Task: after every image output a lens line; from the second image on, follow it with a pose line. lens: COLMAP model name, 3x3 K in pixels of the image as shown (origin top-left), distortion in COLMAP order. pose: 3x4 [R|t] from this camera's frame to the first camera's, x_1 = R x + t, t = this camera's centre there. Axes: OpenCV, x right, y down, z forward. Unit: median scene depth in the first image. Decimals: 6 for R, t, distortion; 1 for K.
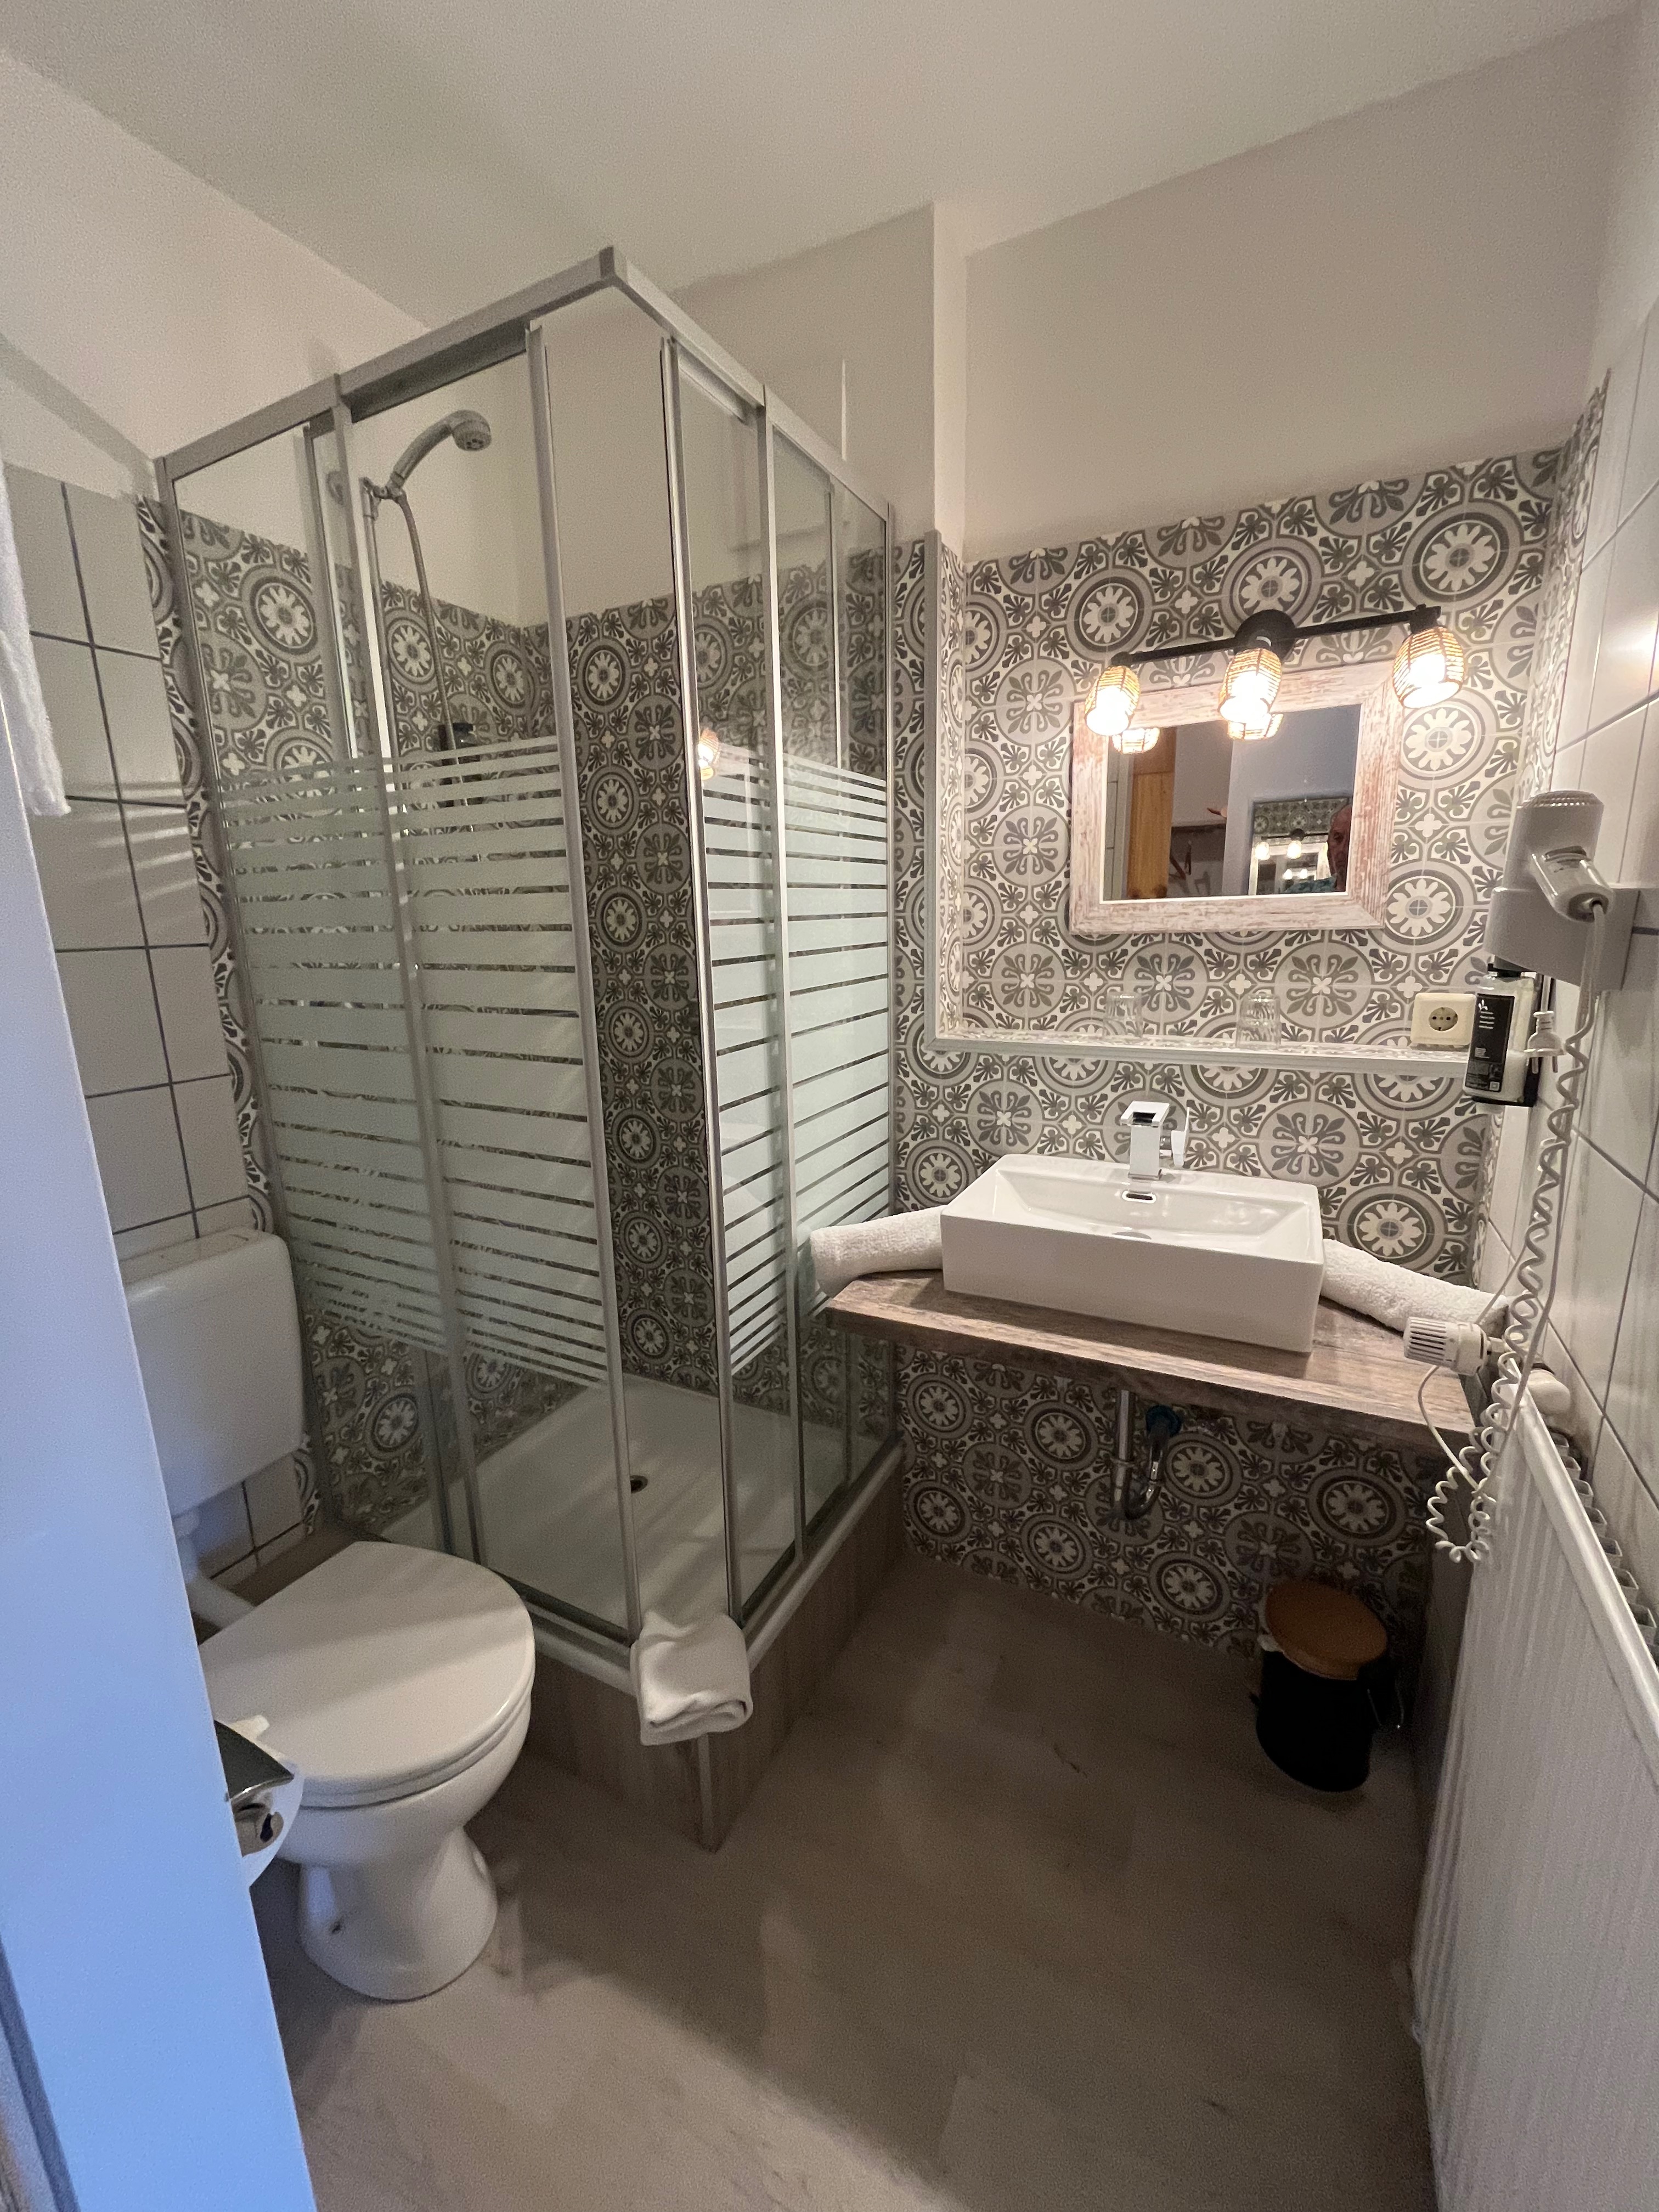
lens RADIAL K [[893.9, 0, 825.8], [0, 893.9, 1108.4], [0, 0, 1]] dist [0.000046, -0.002766]
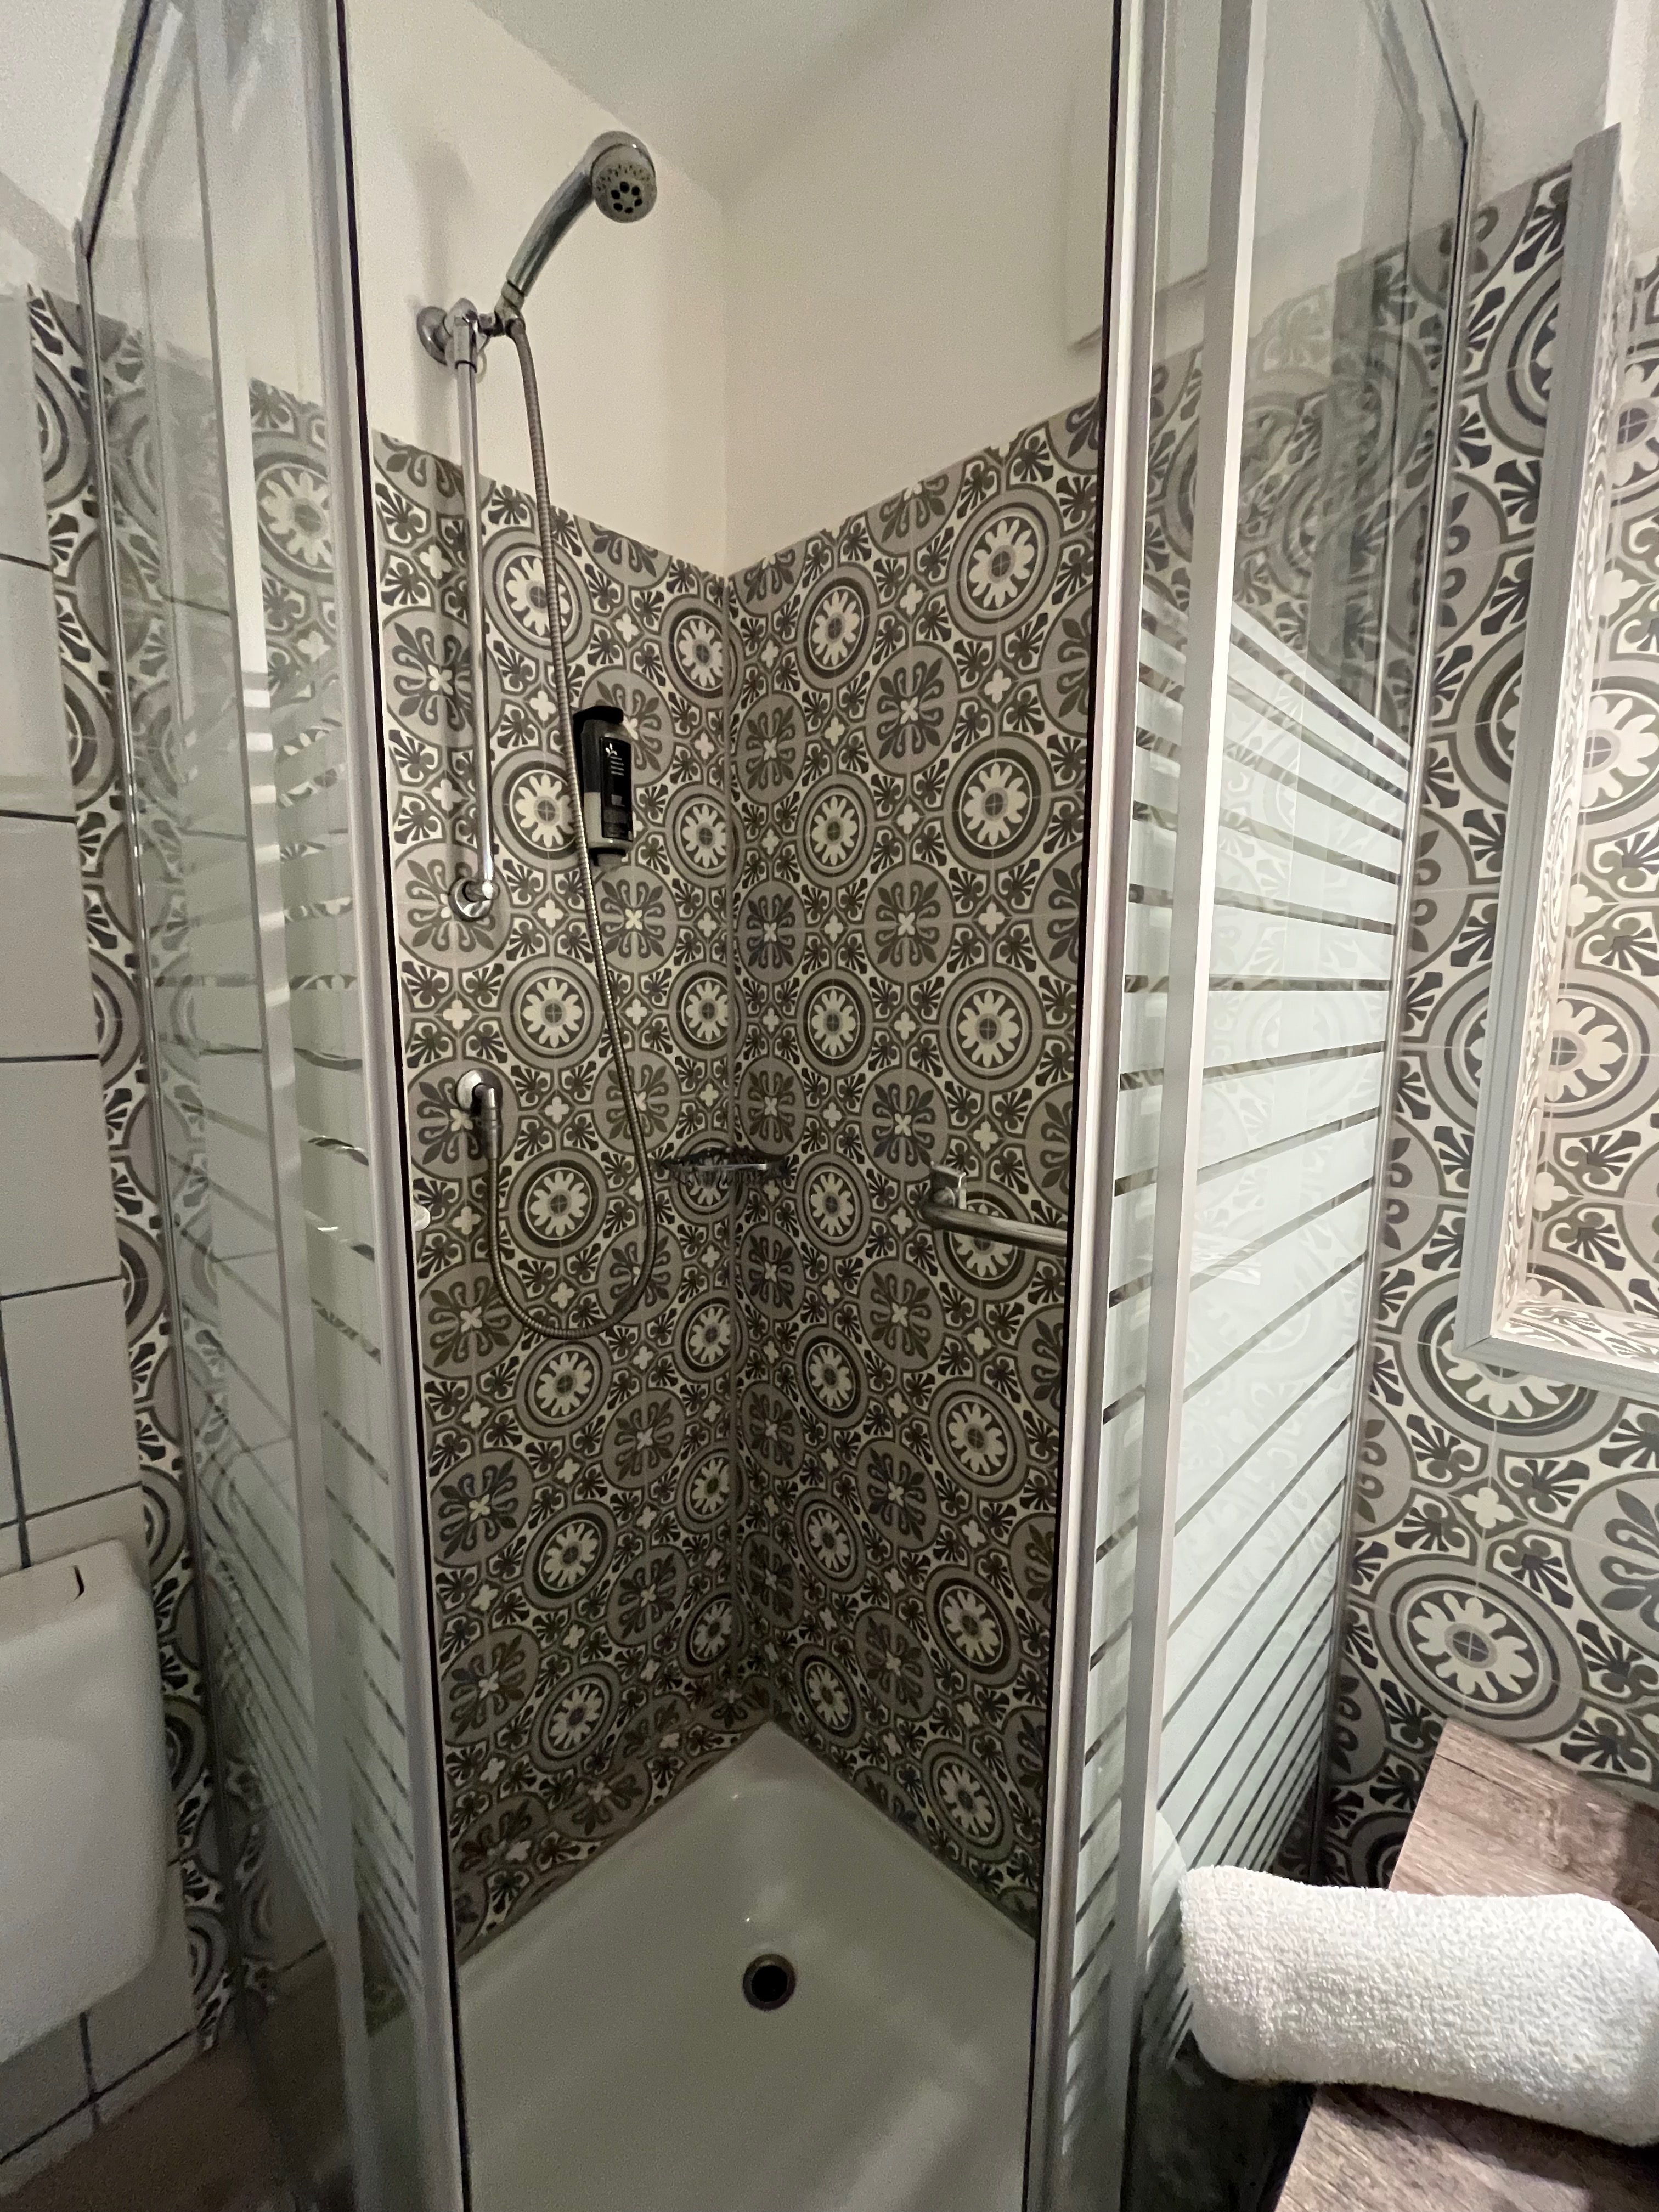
lens RADIAL K [[893.9, 0, 825.8], [0, 893.9, 1108.4], [0, 0, 1]] dist [0.000046, -0.002766]
pose [[0.955427, 0.066112, -0.287730, -0.070251], [-0.089937, 0.993458, -0.070372, -0.139785], [0.281195, 0.093113, 0.955123, 0.539297]]
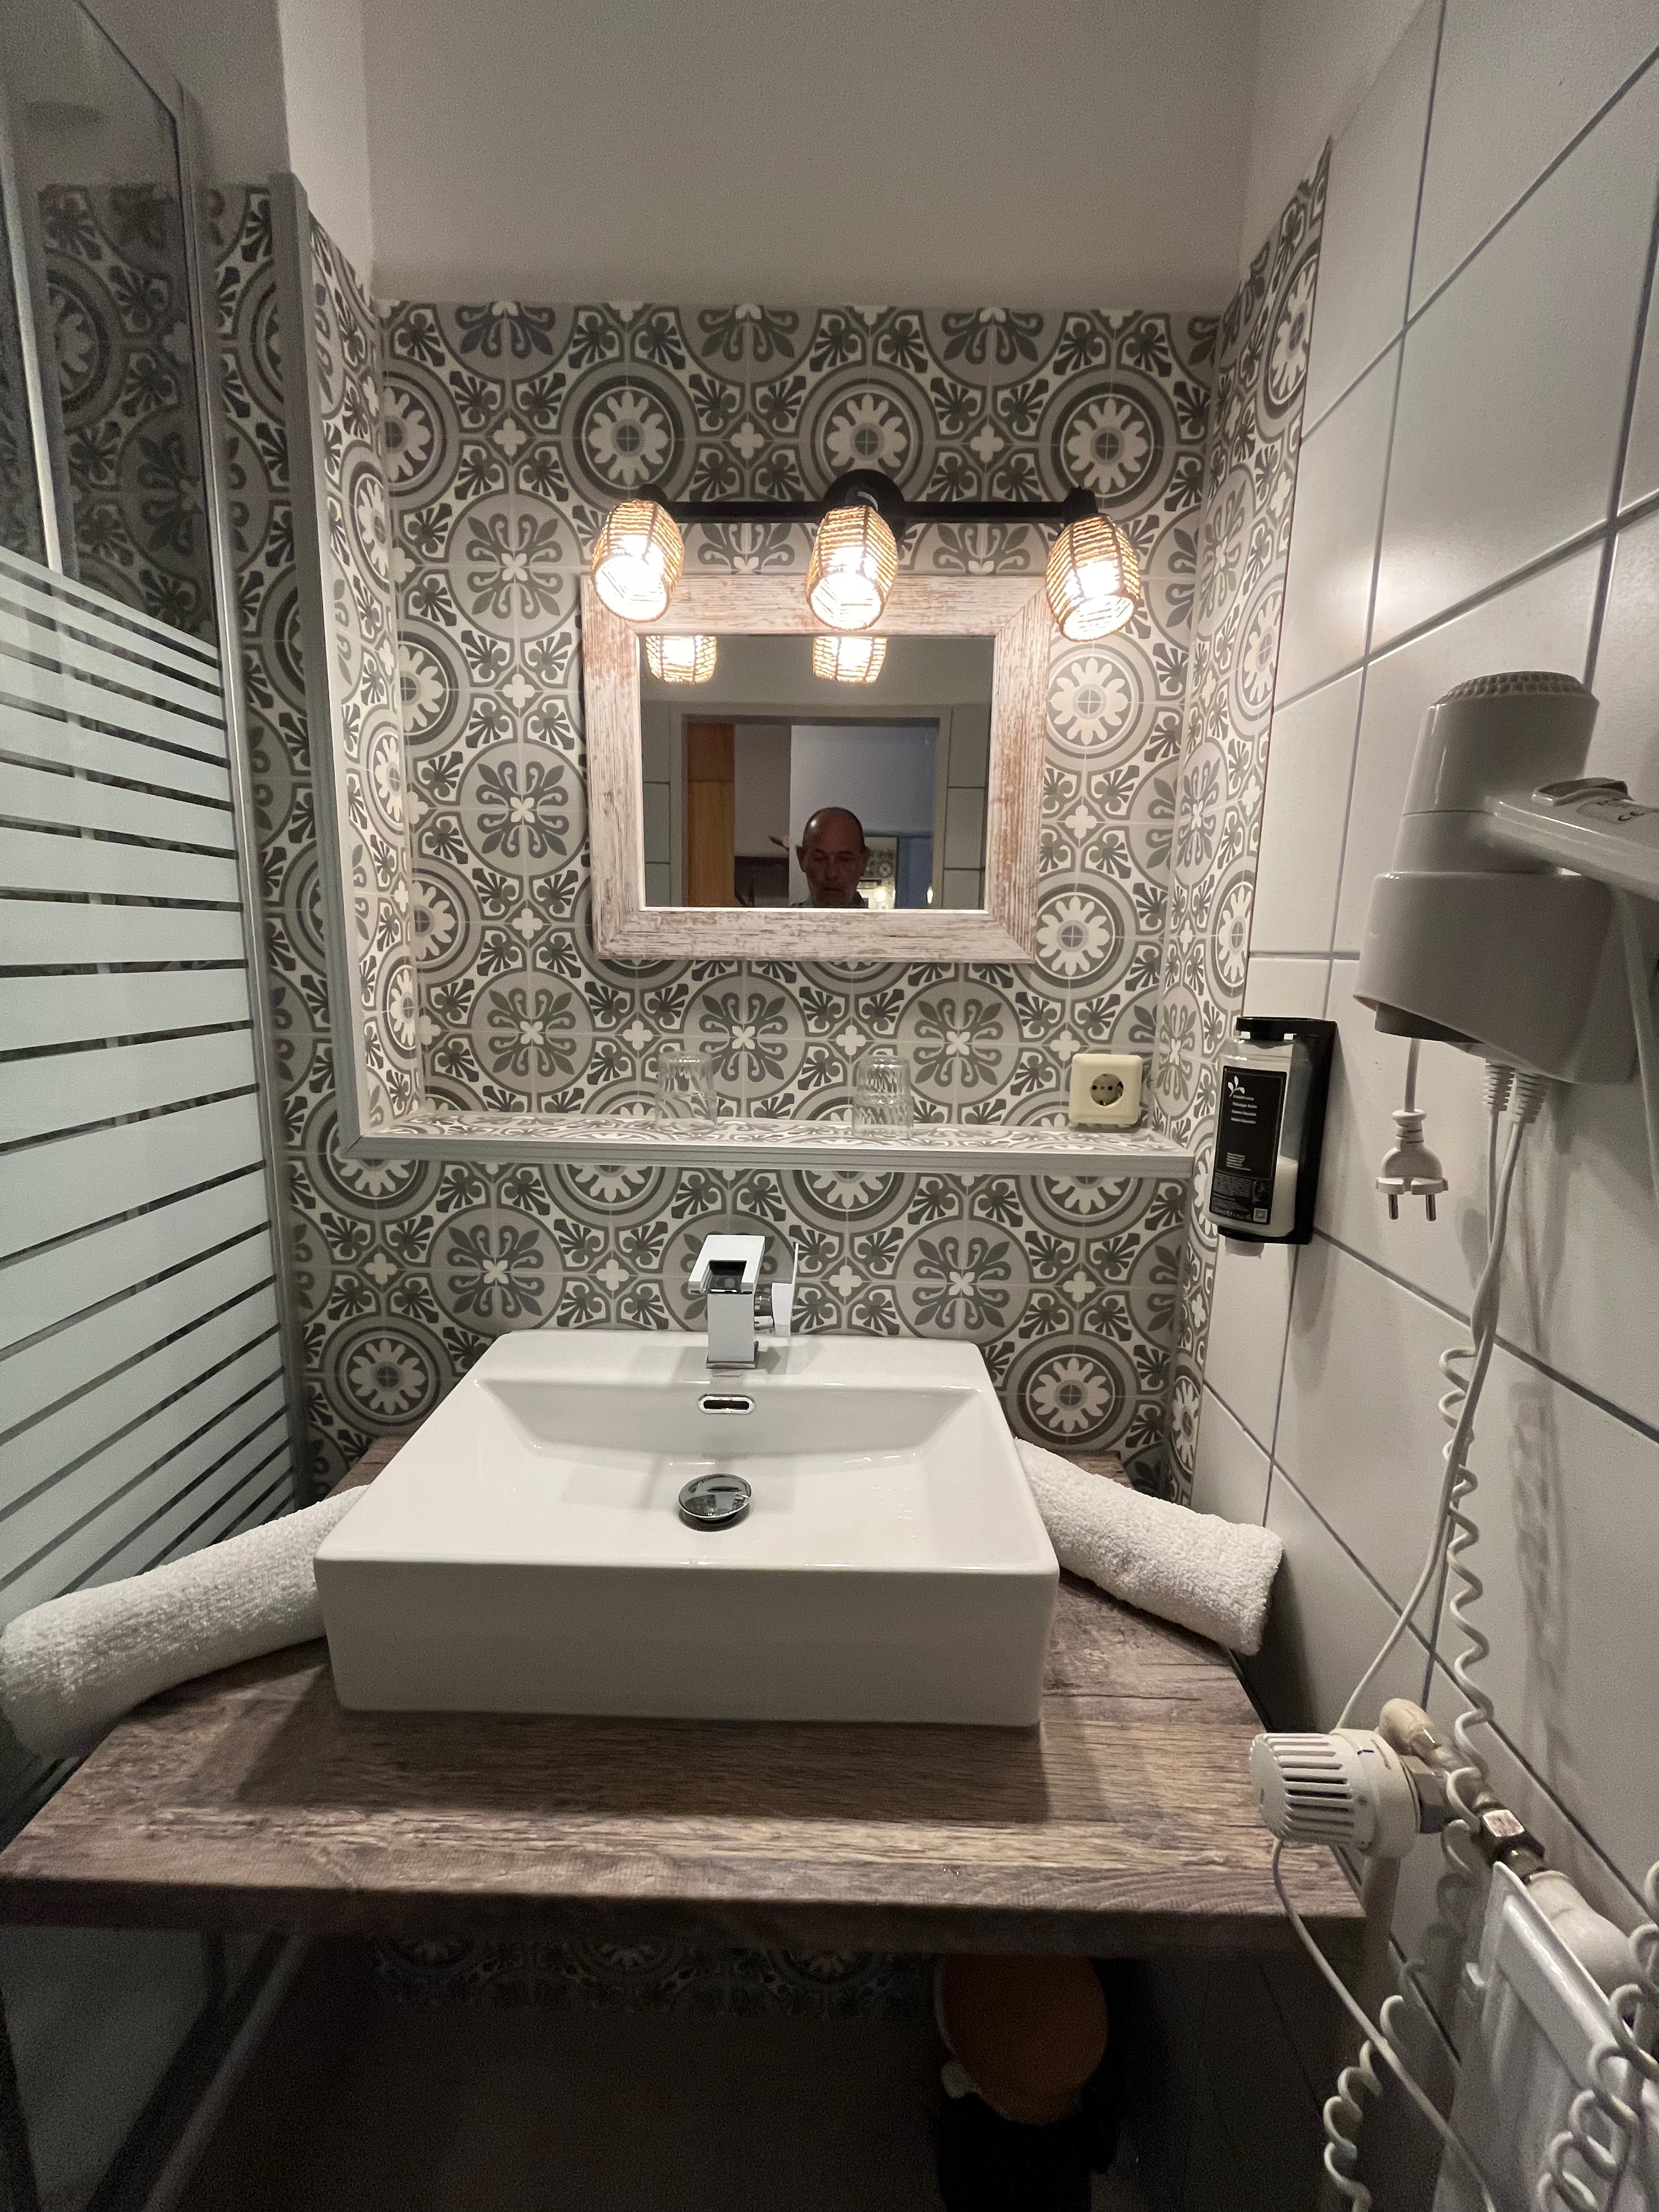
lens RADIAL K [[893.9, 0, 825.8], [0, 893.9, 1108.4], [0, 0, 1]] dist [0.000046, -0.002766]
pose [[0.893985, -0.037366, 0.446536, 0.145825], [0.055473, 0.998080, -0.027540, -0.070811], [-0.444650, 0.049391, 0.894342, 0.412568]]
